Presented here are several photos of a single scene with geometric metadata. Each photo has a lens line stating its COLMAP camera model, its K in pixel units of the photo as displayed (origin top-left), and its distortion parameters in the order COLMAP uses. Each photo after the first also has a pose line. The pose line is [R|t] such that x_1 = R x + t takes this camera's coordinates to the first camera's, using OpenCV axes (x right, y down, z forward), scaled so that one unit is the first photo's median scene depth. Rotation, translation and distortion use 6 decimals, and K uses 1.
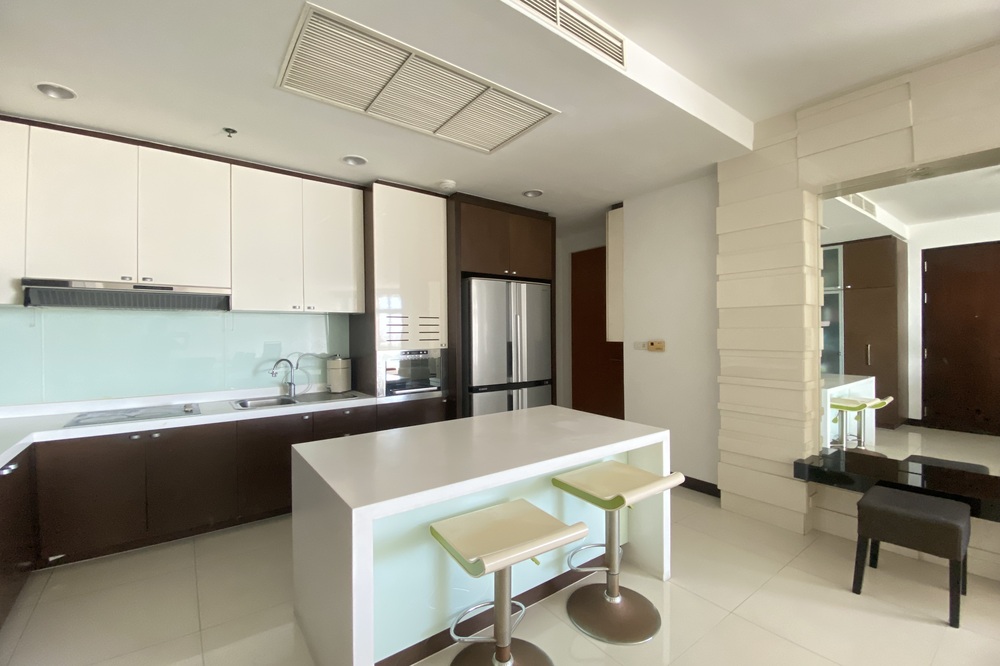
lens RADIAL K [[418.7, 0, 500.0], [0, 418.7, 333.0], [0, 0, 1]] dist [0.001679, 0.000000]
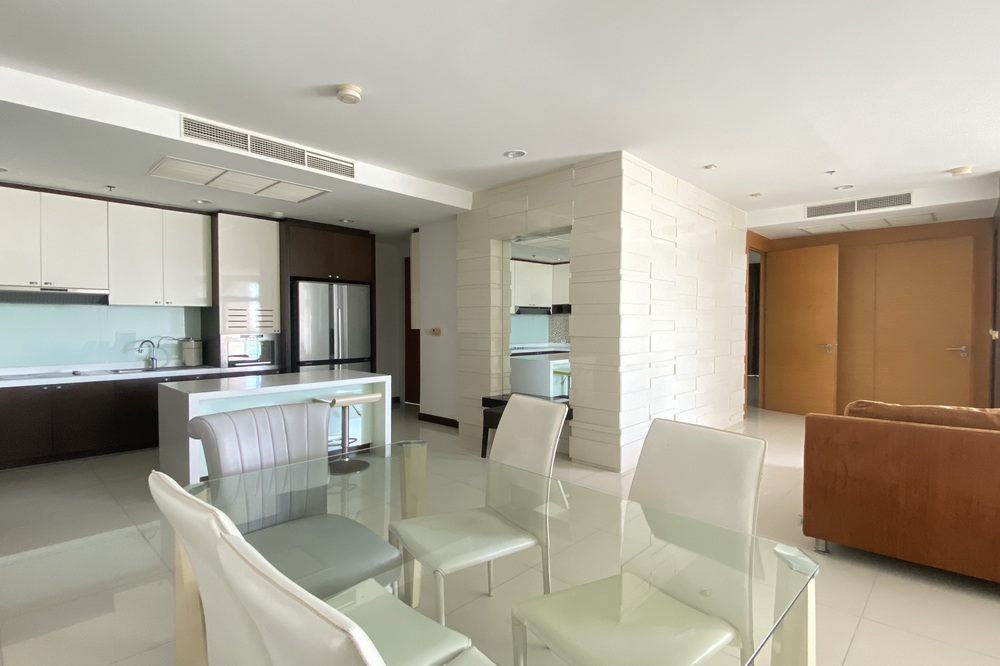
lens RADIAL K [[485.2, 0, 500.0], [0, 485.2, 333.0], [0, 0, 1]] dist [-0.000789, -0.009393]
pose [[0.984234, 0.000639, 0.176870, 0.312076], [-0.003028, 0.999908, 0.013235, 0.013377], [-0.176846, -0.013562, 0.984145, -0.702004]]
